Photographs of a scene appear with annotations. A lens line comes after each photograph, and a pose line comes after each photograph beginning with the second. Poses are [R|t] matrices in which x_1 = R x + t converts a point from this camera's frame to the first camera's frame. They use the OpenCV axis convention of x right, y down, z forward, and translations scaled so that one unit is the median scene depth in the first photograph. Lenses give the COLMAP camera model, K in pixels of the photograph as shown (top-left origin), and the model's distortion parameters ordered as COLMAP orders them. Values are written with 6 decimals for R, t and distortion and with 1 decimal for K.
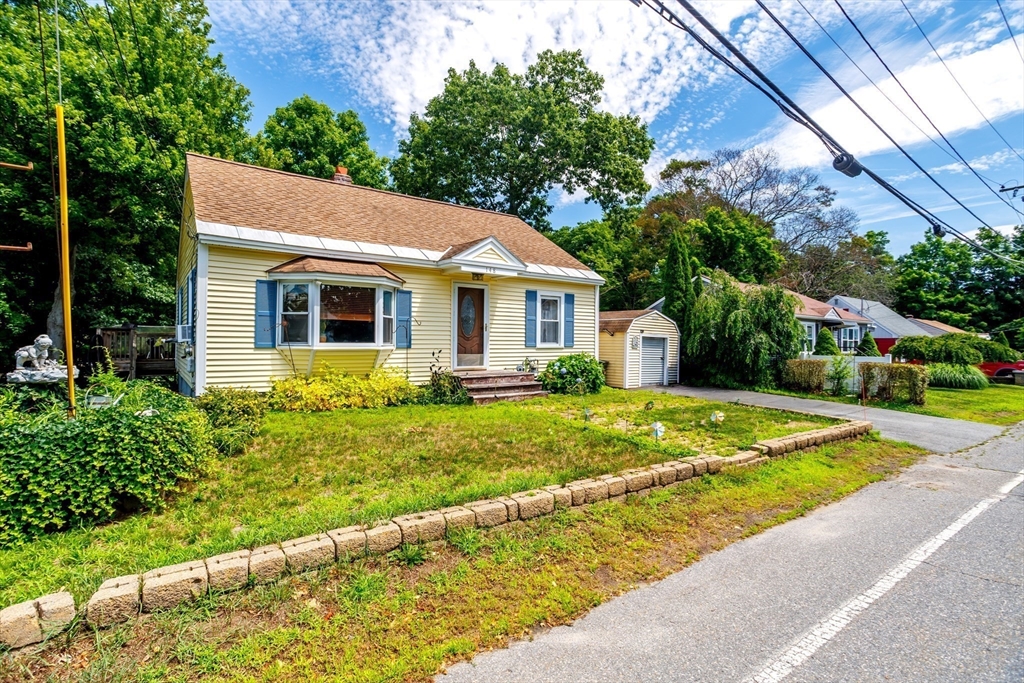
lens RADIAL K [[504.1, 0, 515.9], [0, 504.1, 339.2], [0, 0, 1]] dist [-0.034636, 0.015354]
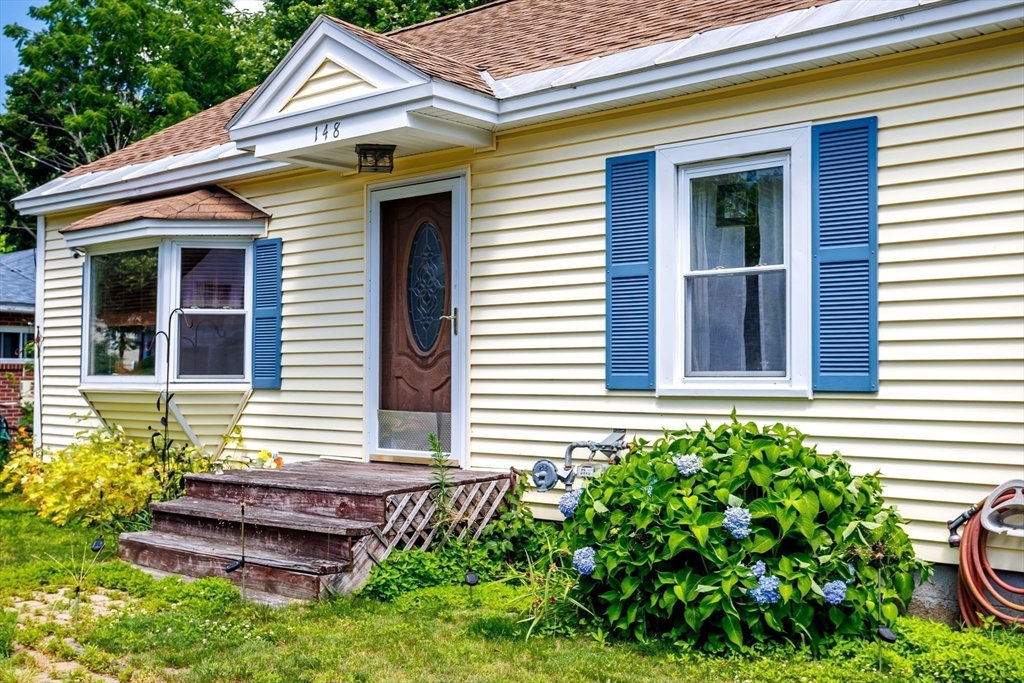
lens RADIAL K [[1054.6, 0, 512.9], [0, 1054.6, 345.0], [0, 0, 1]] dist [-0.004061, 0.000000]
pose [[0.229652, -0.036371, -0.972593, 0.548695], [0.004591, 0.999331, -0.036286, 0.012550], [0.973262, 0.003868, 0.229665, 0.909718]]
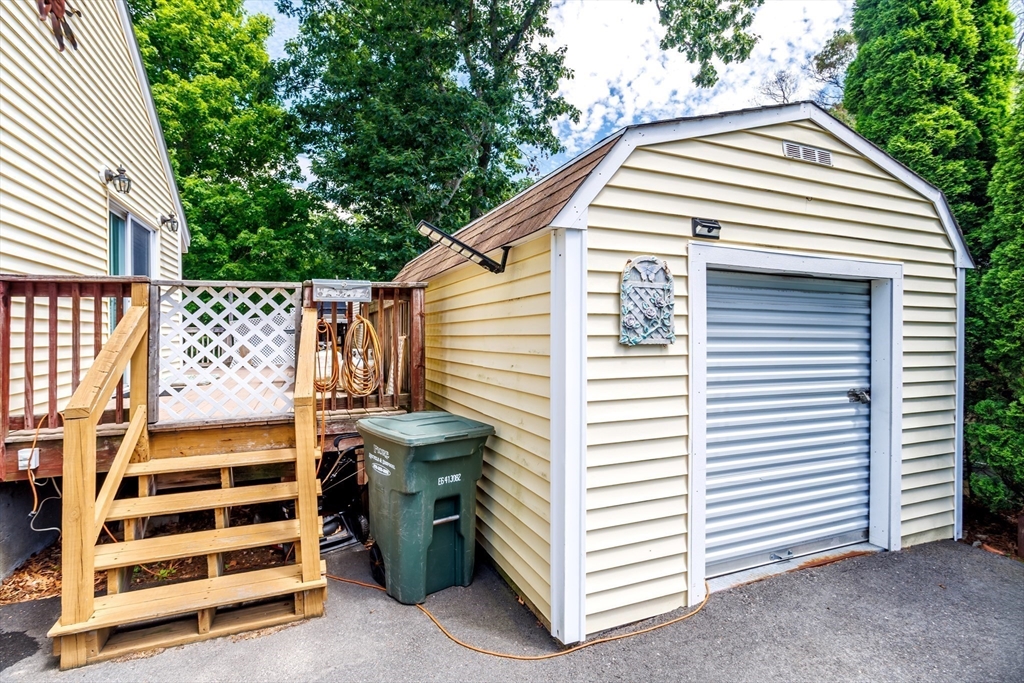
lens RADIAL K [[504.1, 0, 516.0], [0, 504.1, 338.0], [0, 0, 1]] dist [-0.034636, 0.015354]
pose [[0.955146, -0.022051, -0.295314, 0.357322], [0.021781, 0.999754, -0.004205, 0.024007], [0.295334, -0.002416, 0.955391, 1.250762]]
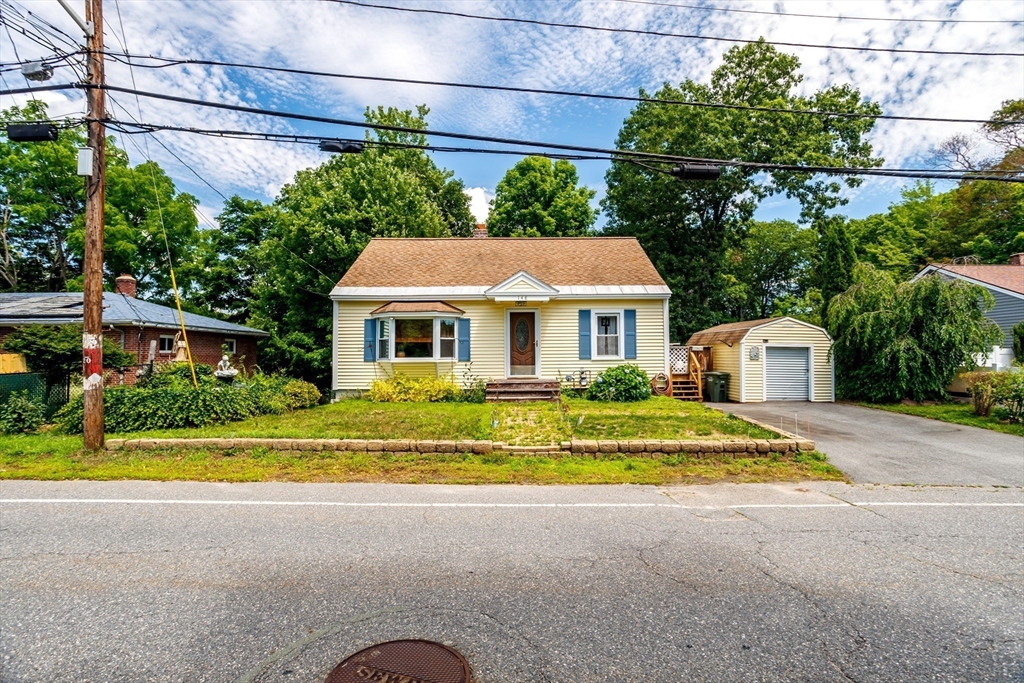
lens RADIAL K [[504.1, 0, 516.6], [0, 504.1, 341.6], [0, 0, 1]] dist [-0.034636, 0.015354]
pose [[0.804045, -0.032041, -0.593705, 0.635814], [0.017030, 0.999378, -0.030871, 0.008929], [0.594325, 0.014711, 0.804091, -0.007332]]
